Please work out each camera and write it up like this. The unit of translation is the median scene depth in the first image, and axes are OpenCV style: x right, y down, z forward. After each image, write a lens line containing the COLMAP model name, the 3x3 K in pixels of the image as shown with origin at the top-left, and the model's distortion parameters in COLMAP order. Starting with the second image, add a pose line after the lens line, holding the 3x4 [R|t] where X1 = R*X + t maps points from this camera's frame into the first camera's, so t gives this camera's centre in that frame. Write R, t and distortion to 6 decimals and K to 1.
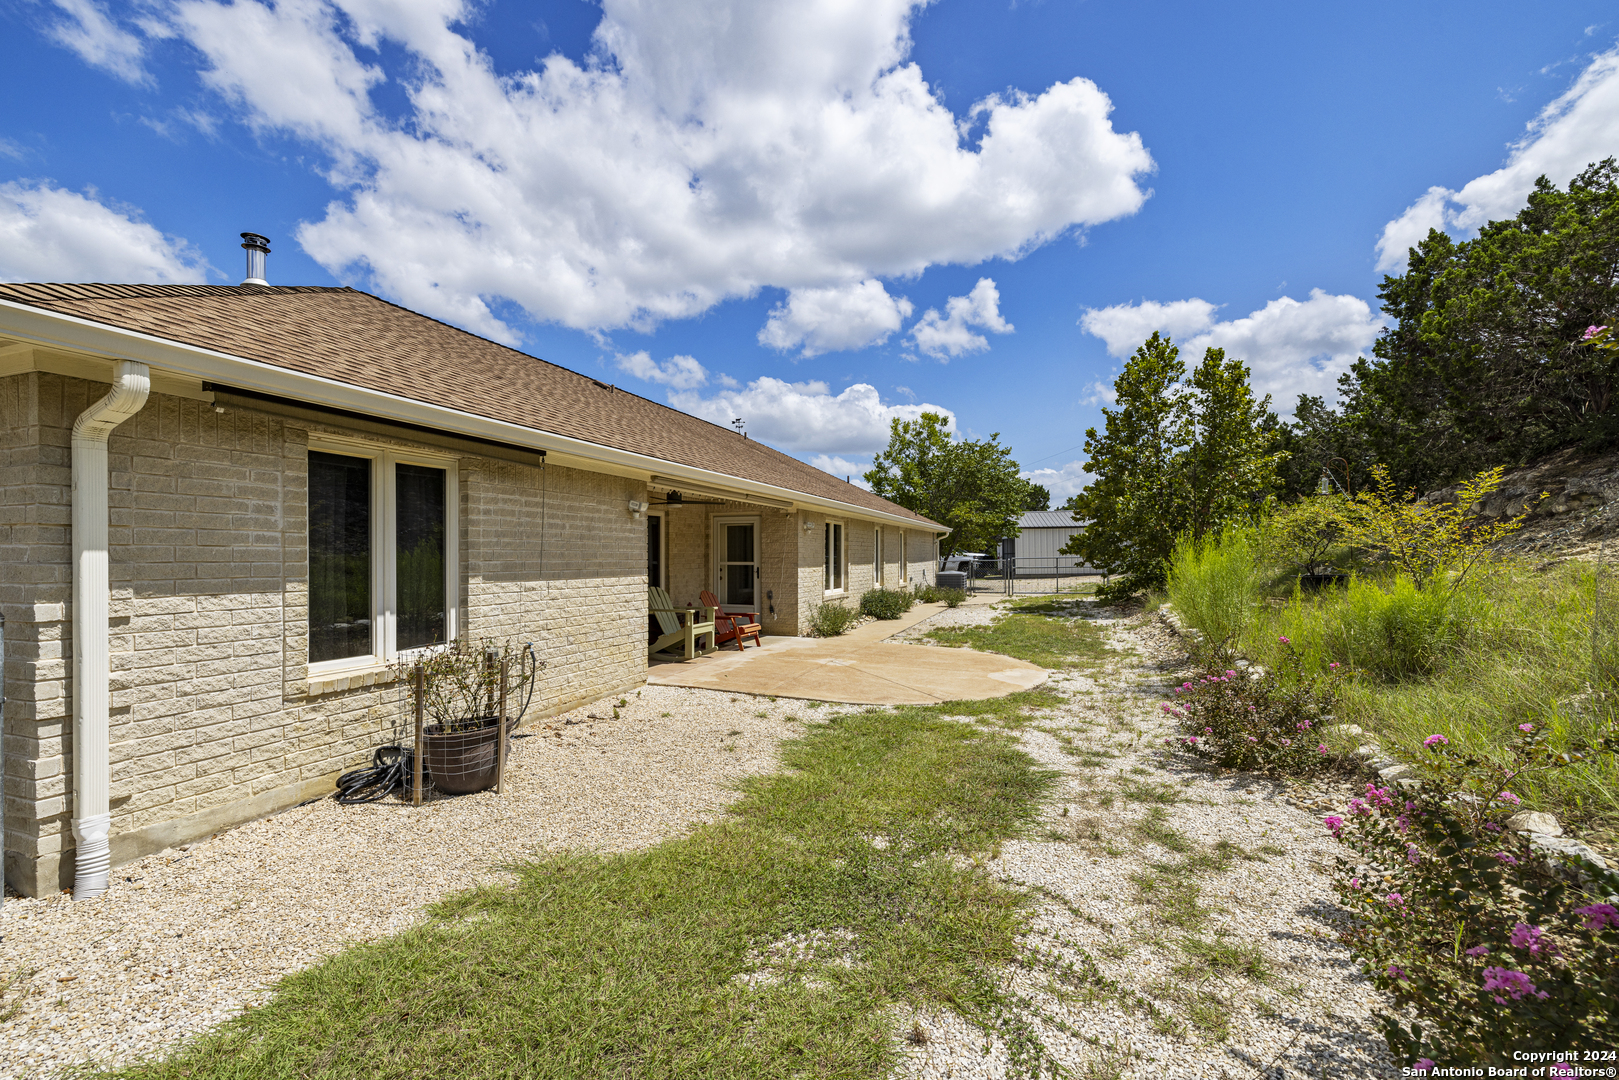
lens RADIAL K [[690.6, 0, 807.6], [0, 690.6, 552.5], [0, 0, 1]] dist [-0.000795, -0.000026]
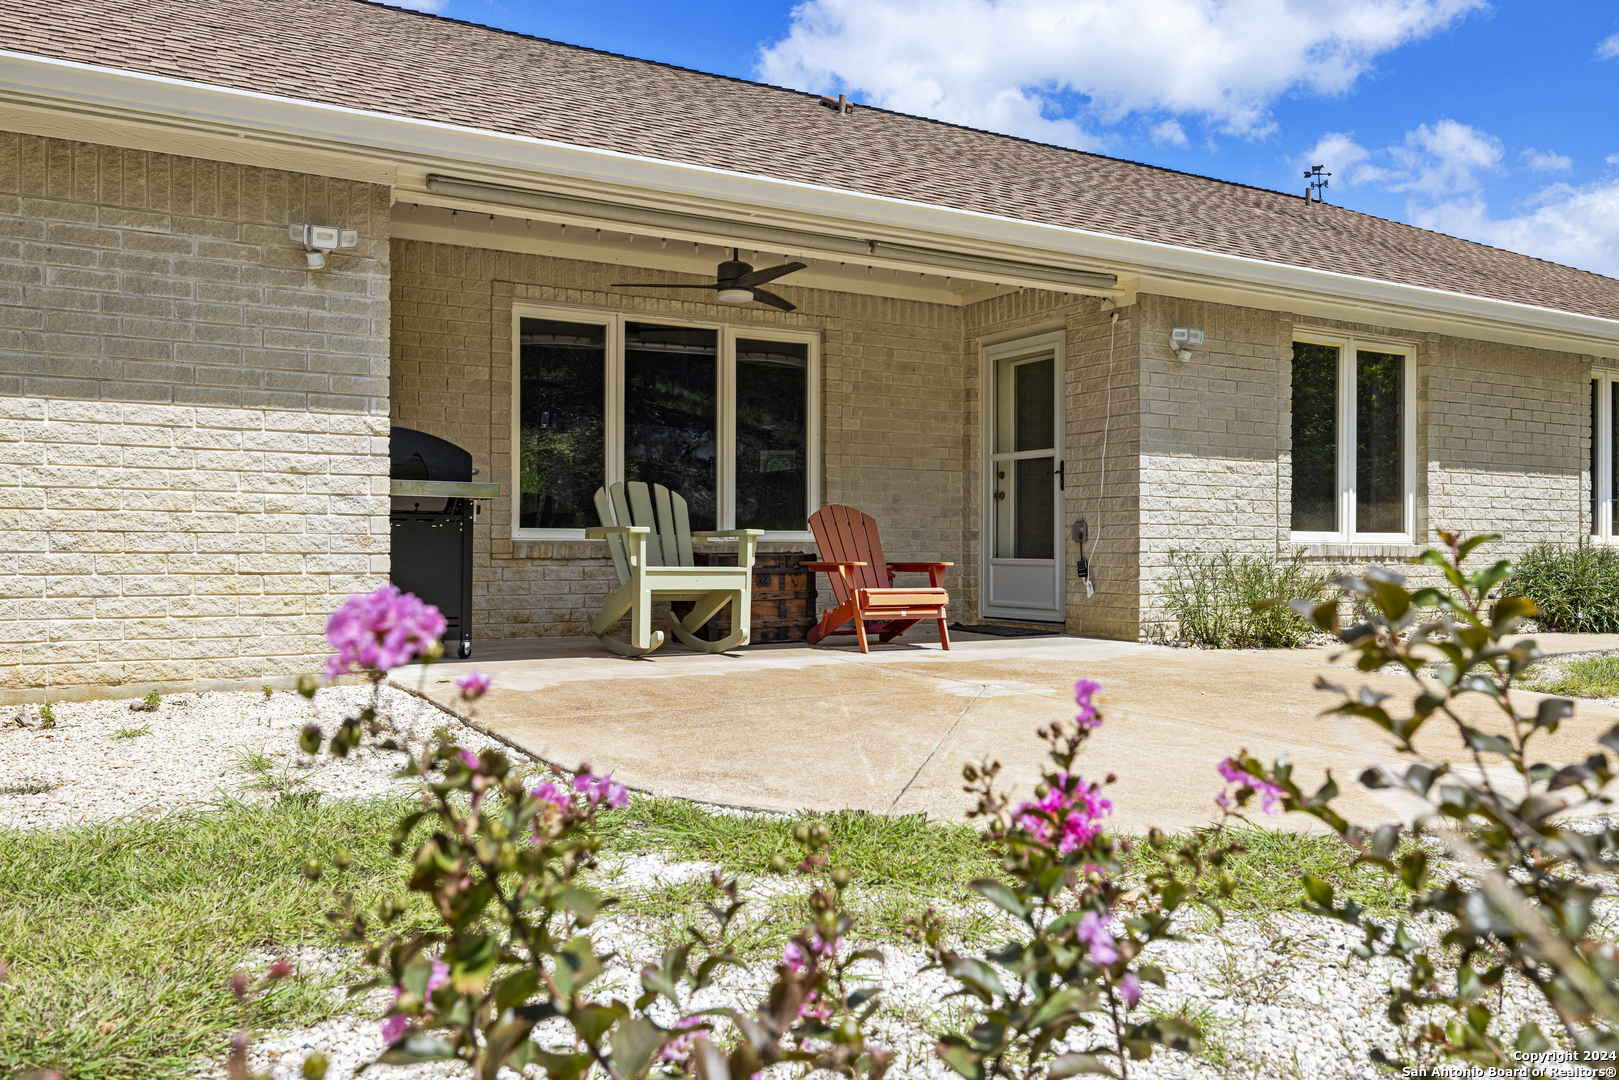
lens RADIAL K [[1262.5, 0, 810.0], [0, 1262.5, 542.6], [0, 0, 1]] dist [-0.029807, -0.003469]
pose [[0.772875, -0.001572, -0.634556, 0.262653], [0.000883, 0.999999, -0.001402, 0.066827], [0.634557, 0.000523, 0.772876, 0.359397]]
